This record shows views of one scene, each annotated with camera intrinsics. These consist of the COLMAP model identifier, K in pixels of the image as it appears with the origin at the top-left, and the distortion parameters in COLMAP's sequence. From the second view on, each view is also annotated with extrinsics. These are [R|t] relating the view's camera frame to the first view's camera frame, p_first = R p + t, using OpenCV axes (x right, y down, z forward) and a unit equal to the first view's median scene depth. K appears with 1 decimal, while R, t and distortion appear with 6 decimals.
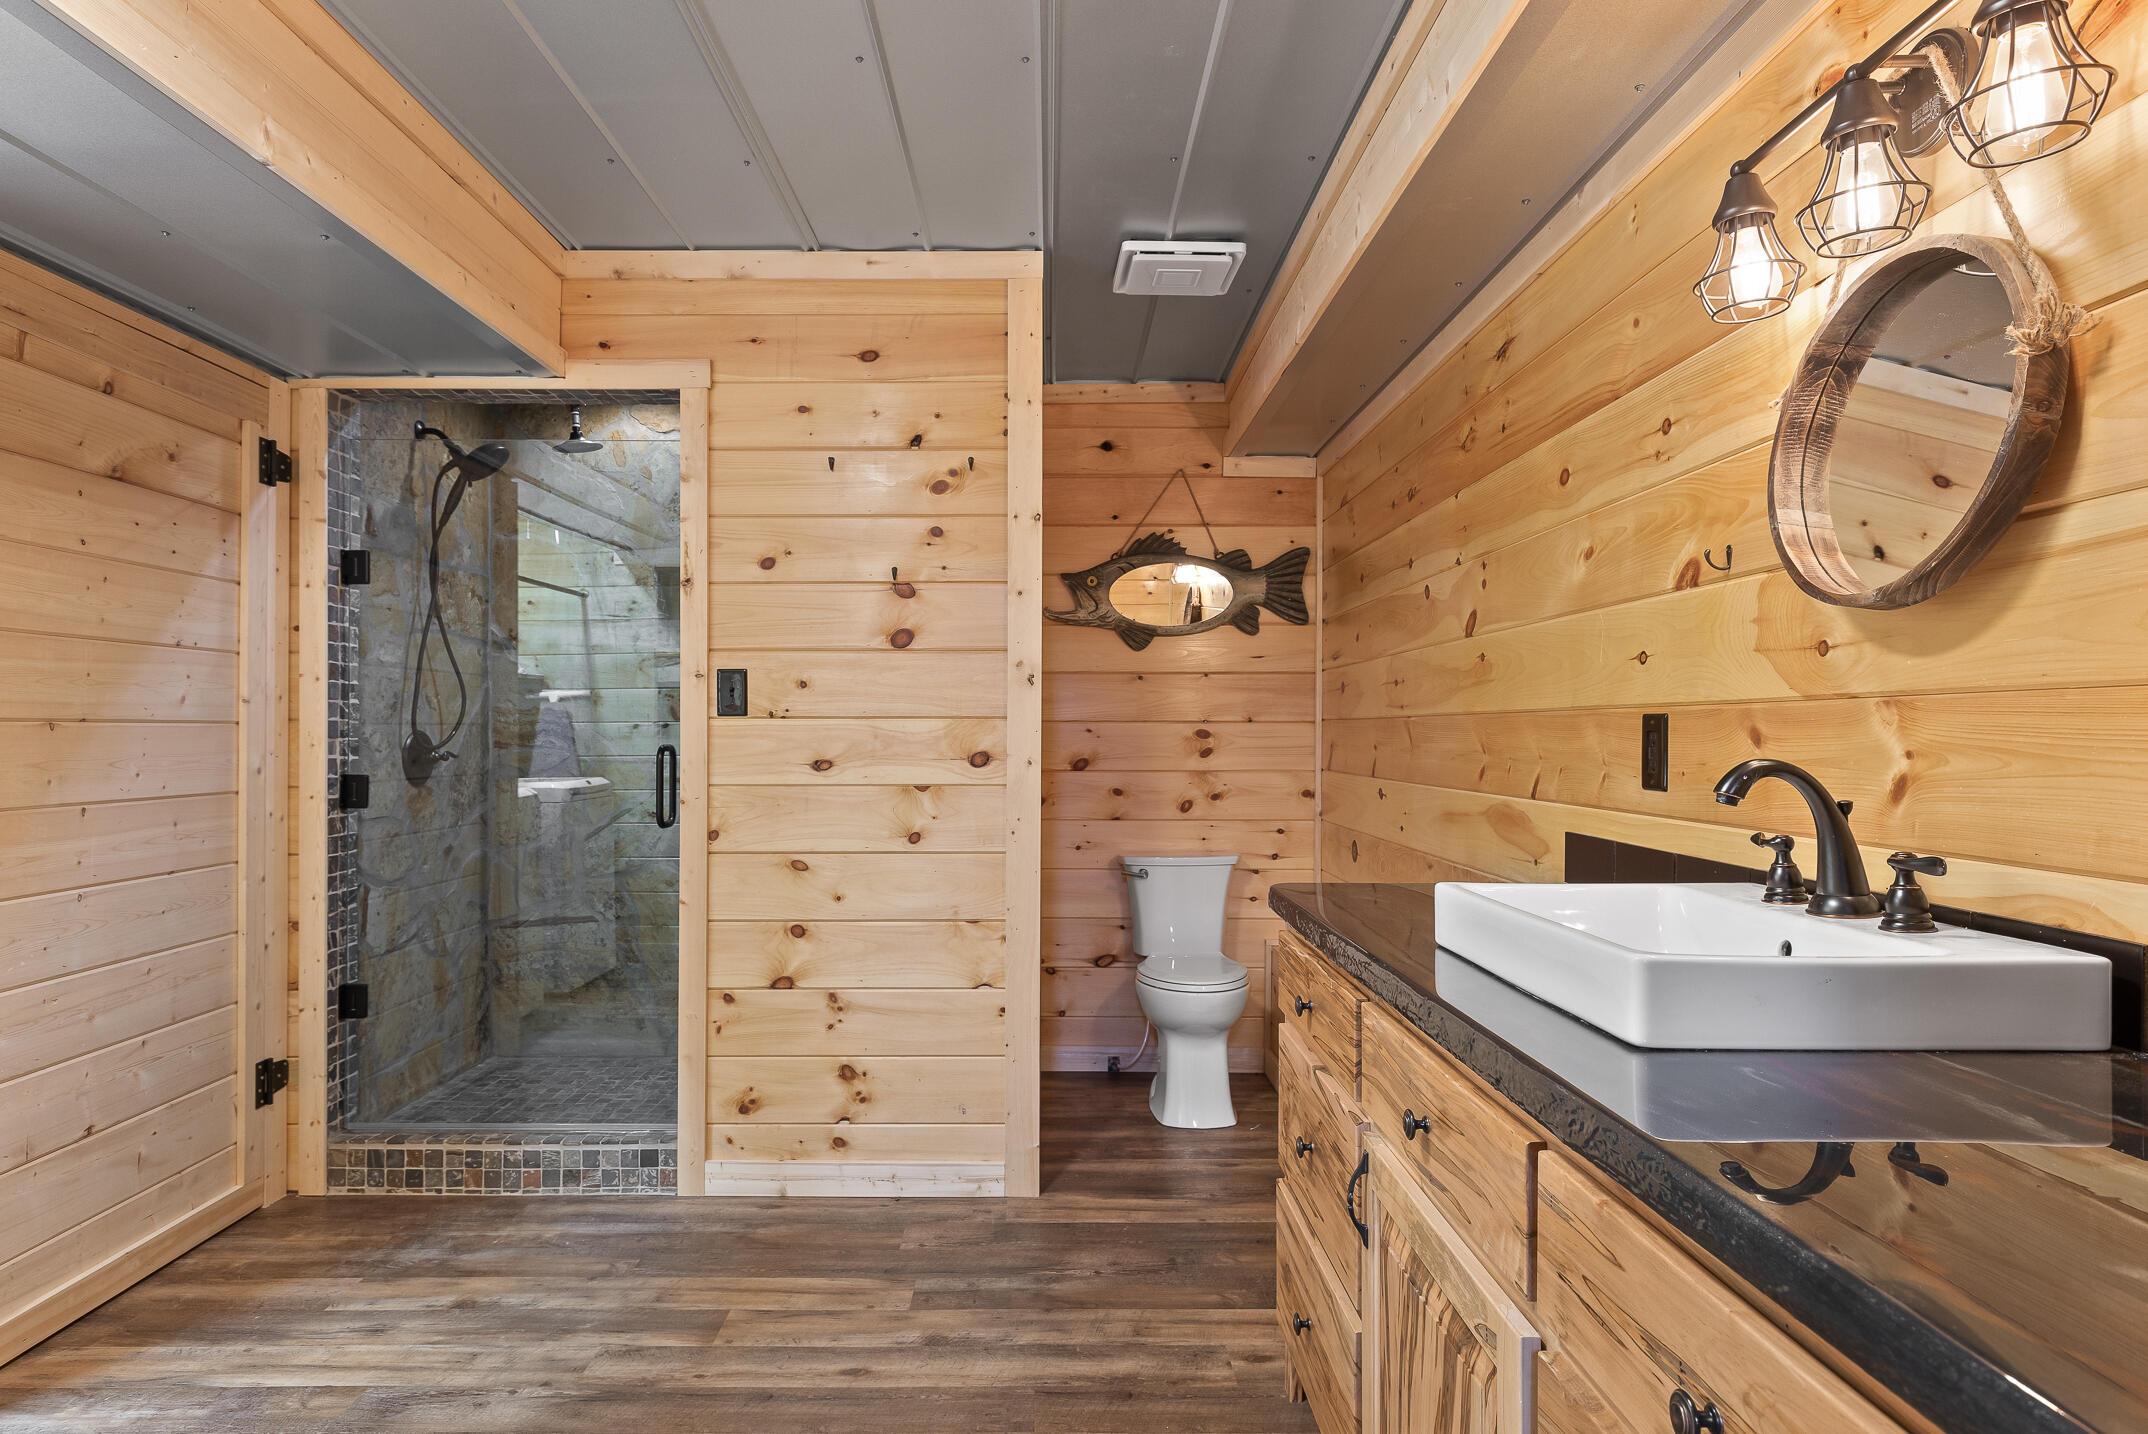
lens RADIAL K [[1159.1, 0, 1067.1], [0, 1159.1, 729.7], [0, 0, 1]] dist [0.006637, 0.001382]
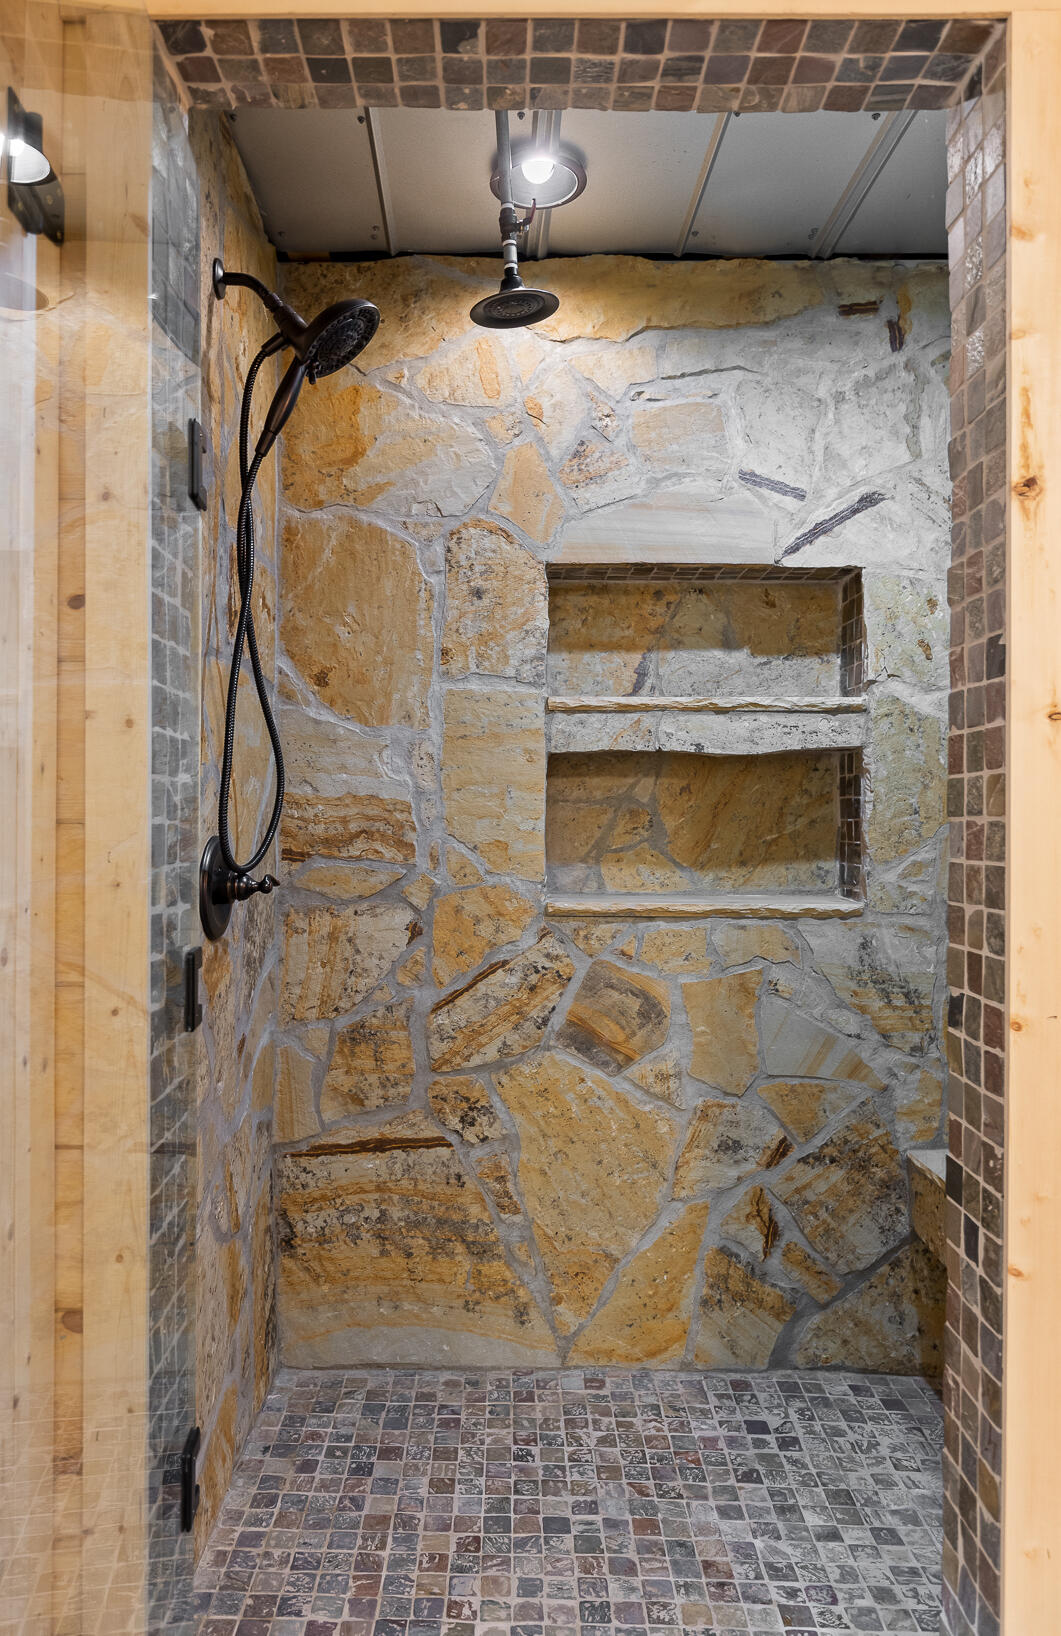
lens RADIAL K [[1047.9, 0, 532.1], [0, 1047.9, 809.7], [0, 0, 1]] dist [0.005944, 0.000298]
pose [[0.999971, -0.001636, -0.007391, -0.358211], [0.001589, 0.999978, -0.006388, -0.007283], [0.007402, 0.006376, 0.999952, 0.450765]]
